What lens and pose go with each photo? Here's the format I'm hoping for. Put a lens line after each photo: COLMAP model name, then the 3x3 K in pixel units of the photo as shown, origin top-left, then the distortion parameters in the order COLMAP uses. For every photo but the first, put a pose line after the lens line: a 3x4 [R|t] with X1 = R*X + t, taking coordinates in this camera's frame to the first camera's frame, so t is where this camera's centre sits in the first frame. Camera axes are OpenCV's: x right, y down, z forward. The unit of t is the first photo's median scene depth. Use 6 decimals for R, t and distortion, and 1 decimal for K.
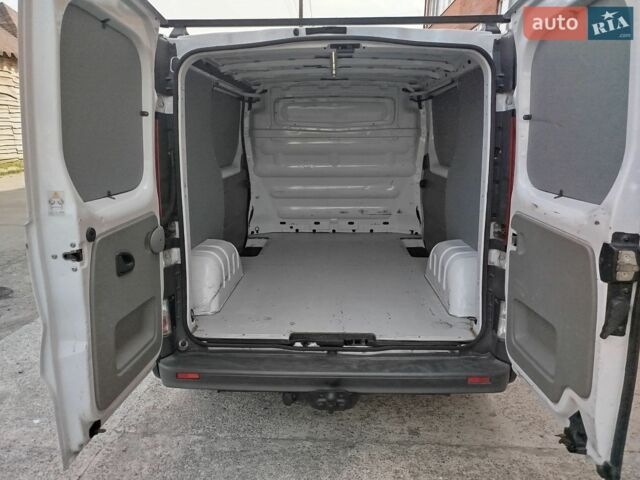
lens RADIAL K [[447.4, 0, 313.9], [0, 447.4, 240.7], [0, 0, 1]] dist [0.000827, 0.011378]
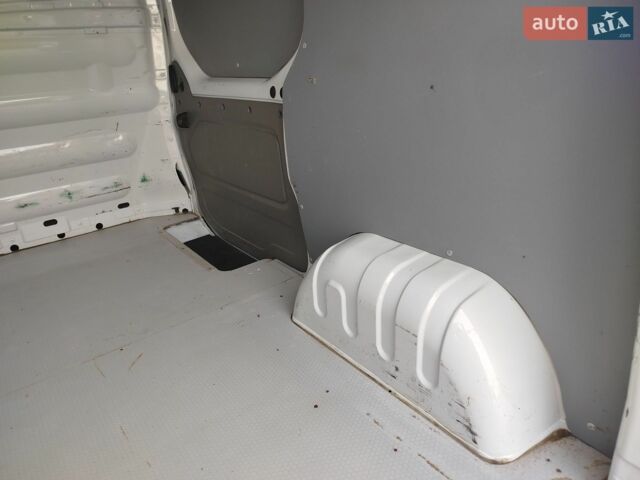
lens RADIAL K [[447.4, 0, 318.4], [0, 447.4, 238.9], [0, 0, 1]] dist [0.000827, 0.011378]
pose [[0.761899, -0.289637, 0.579328, 0.018983], [0.204441, 0.956260, 0.209216, -0.069013], [-0.614585, -0.040962, 0.787787, 0.462894]]
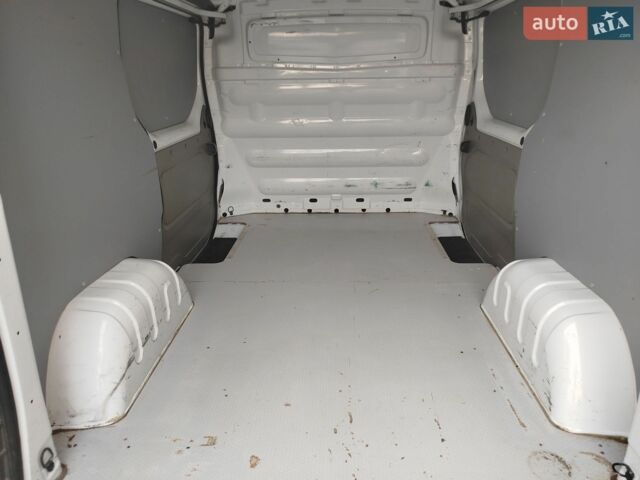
lens RADIAL K [[447.4, 0, 317.0], [0, 447.4, 235.1], [0, 0, 1]] dist [0.000827, 0.011378]
pose [[0.999956, -0.009328, -0.001344, 0.014355], [0.009421, 0.993300, 0.115177, -0.071156], [0.000261, -0.115185, 0.993344, 0.287739]]
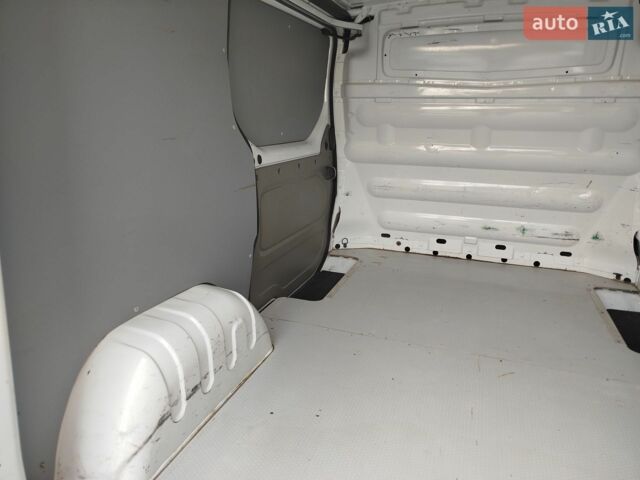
lens RADIAL K [[447.4, 0, 321.9], [0, 447.4, 237.3], [0, 0, 1]] dist [0.000827, 0.011378]
pose [[0.953840, 0.098252, -0.283788, 0.026245], [-0.086159, 0.994772, 0.054816, -0.068590], [0.287690, -0.027834, 0.957319, 0.388423]]
